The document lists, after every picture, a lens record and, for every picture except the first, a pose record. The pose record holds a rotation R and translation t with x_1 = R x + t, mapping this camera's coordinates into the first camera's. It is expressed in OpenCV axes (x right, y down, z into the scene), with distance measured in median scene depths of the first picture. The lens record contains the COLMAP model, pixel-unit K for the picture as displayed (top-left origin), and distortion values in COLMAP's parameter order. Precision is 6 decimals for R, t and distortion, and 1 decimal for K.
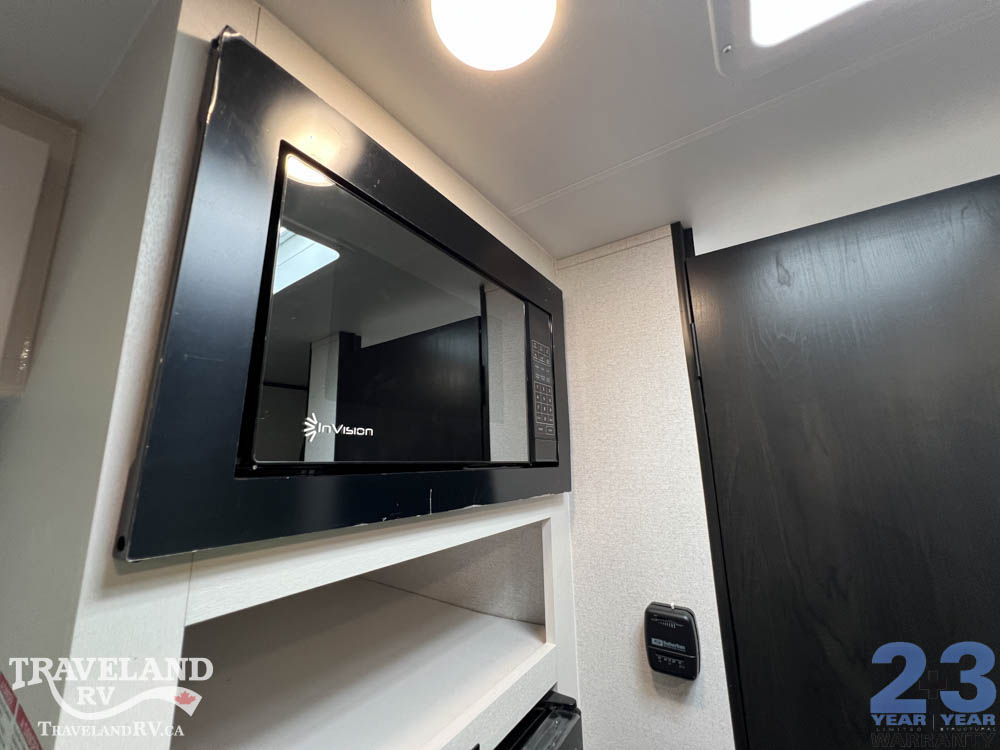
lens RADIAL K [[400.5, 0, 498.1], [0, 400.5, 373.5], [0, 0, 1]] dist [0.000190, 0.000650]
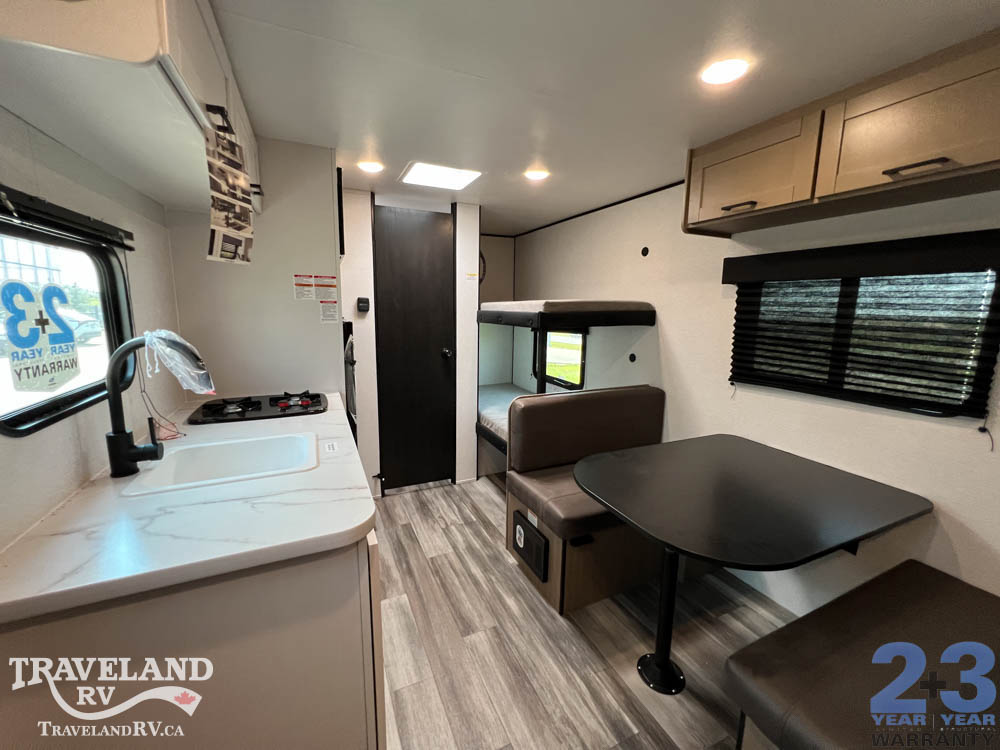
lens RADIAL K [[400.5, 0, 498.1], [0, 400.5, 373.5], [0, 0, 1]] dist [0.000190, 0.000650]
pose [[0.524127, -0.106612, 0.844941, -2.275641], [-0.199048, 0.949319, 0.243254, 0.058816], [-0.828052, -0.295680, 0.476343, -2.199999]]
